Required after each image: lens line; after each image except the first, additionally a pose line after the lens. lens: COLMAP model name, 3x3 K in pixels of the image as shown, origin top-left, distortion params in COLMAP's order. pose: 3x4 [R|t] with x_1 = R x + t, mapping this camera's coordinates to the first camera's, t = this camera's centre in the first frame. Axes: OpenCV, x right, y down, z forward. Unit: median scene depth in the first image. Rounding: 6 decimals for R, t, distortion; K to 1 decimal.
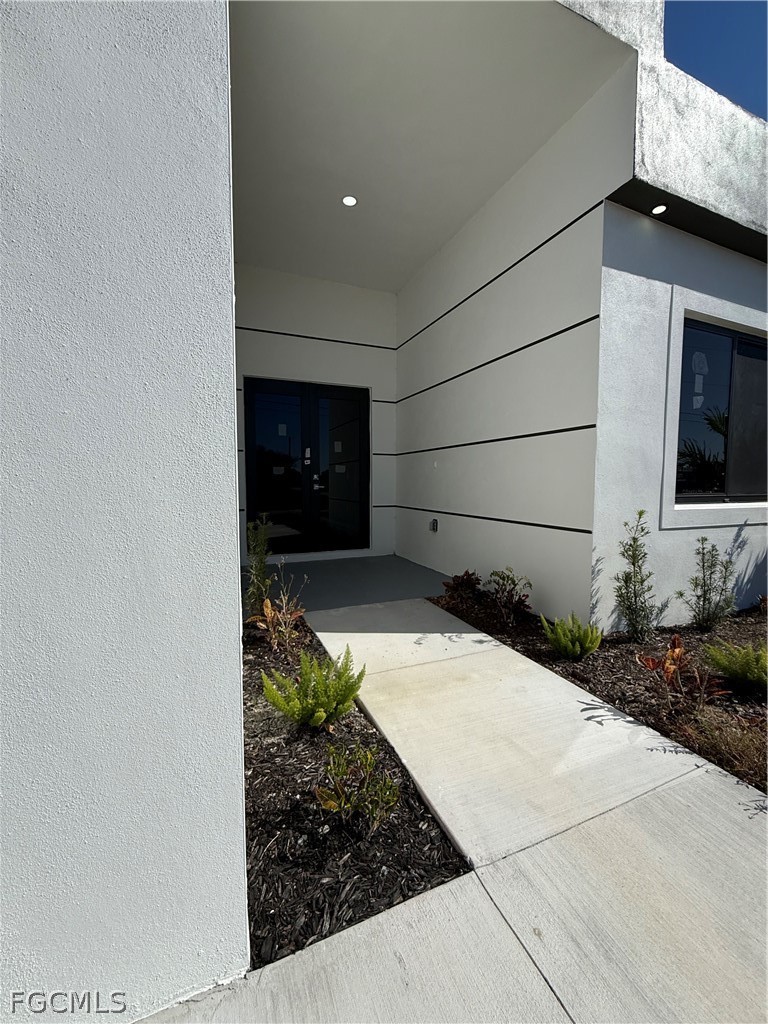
lens RADIAL K [[408.6, 0, 383.1], [0, 408.6, 509.6], [0, 0, 1]] dist [0.001479, -0.000206]
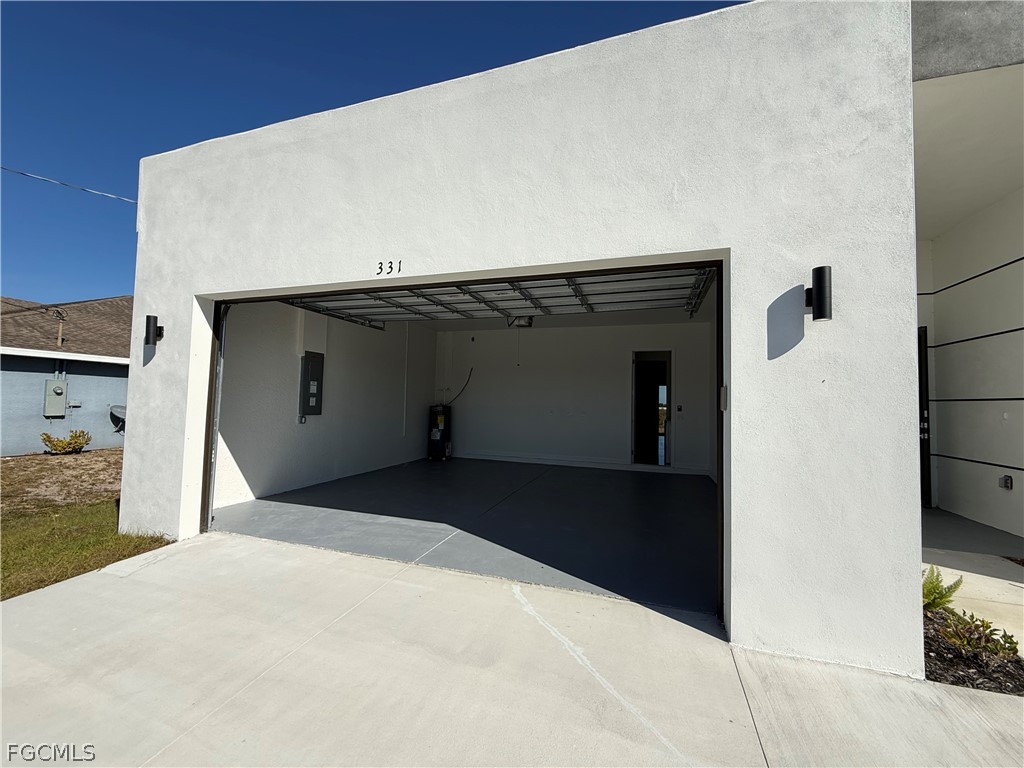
lens RADIAL K [[408.6, 0, 514.6], [0, 408.6, 384.6], [0, 0, 1]] dist [0.001479, -0.000206]
pose [[0.752731, -0.016342, -0.658126, -0.161148], [-0.064763, 0.993005, -0.098730, -0.027192], [0.655136, 0.116939, 0.746406, -0.709565]]
